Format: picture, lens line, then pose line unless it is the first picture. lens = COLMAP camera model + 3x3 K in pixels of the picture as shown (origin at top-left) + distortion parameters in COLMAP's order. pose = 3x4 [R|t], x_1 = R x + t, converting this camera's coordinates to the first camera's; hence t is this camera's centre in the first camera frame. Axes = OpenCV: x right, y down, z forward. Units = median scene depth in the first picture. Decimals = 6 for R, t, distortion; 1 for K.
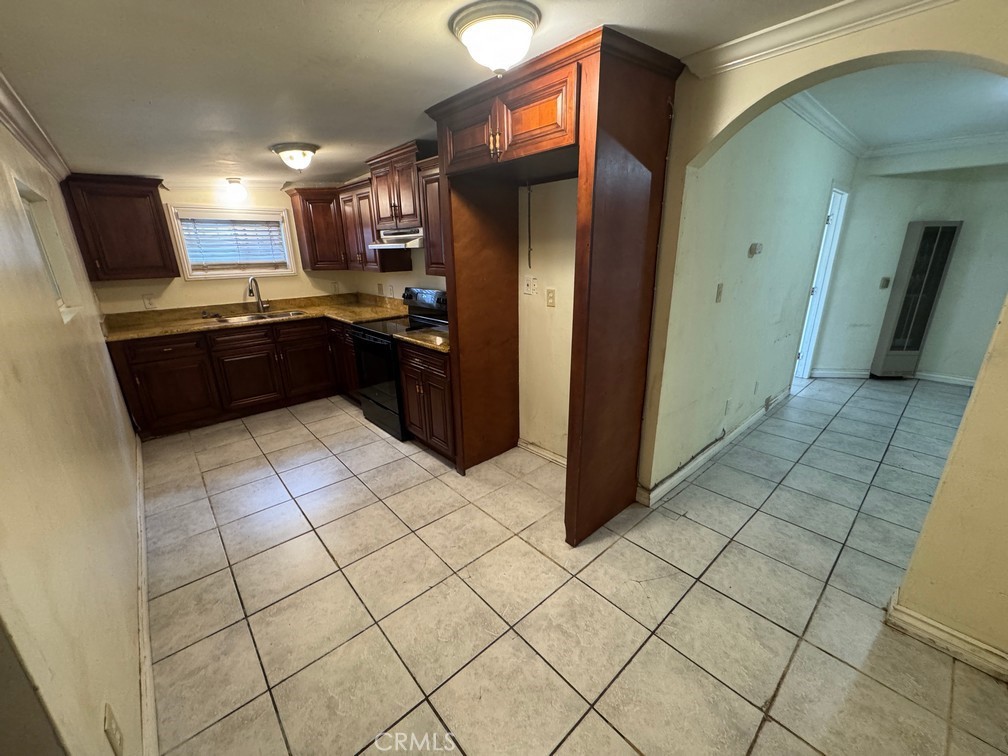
lens RADIAL K [[401.2, 0, 503.3], [0, 401.2, 377.5], [0, 0, 1]] dist [-0.001203, -0.000213]
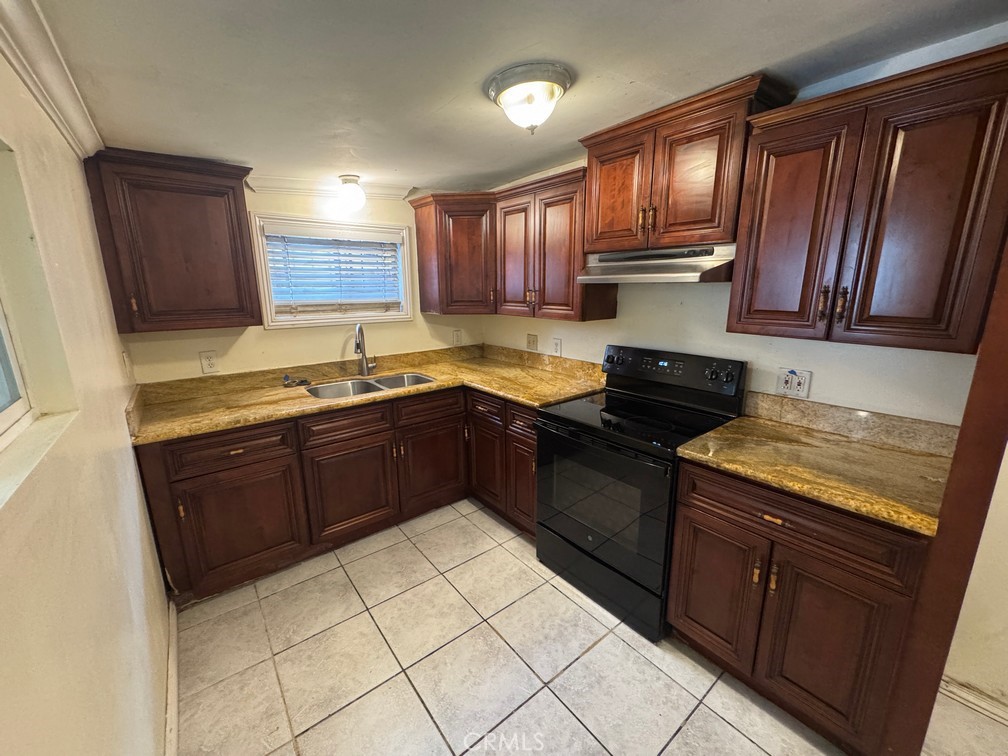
lens RADIAL K [[401.2, 0, 503.3], [0, 401.2, 377.5], [0, 0, 1]] dist [-0.001203, -0.000213]
pose [[0.998506, 0.020286, -0.050737, -0.376762], [-0.024601, 0.995998, -0.085921, -0.118867], [0.048791, 0.087041, 0.995009, 0.385593]]
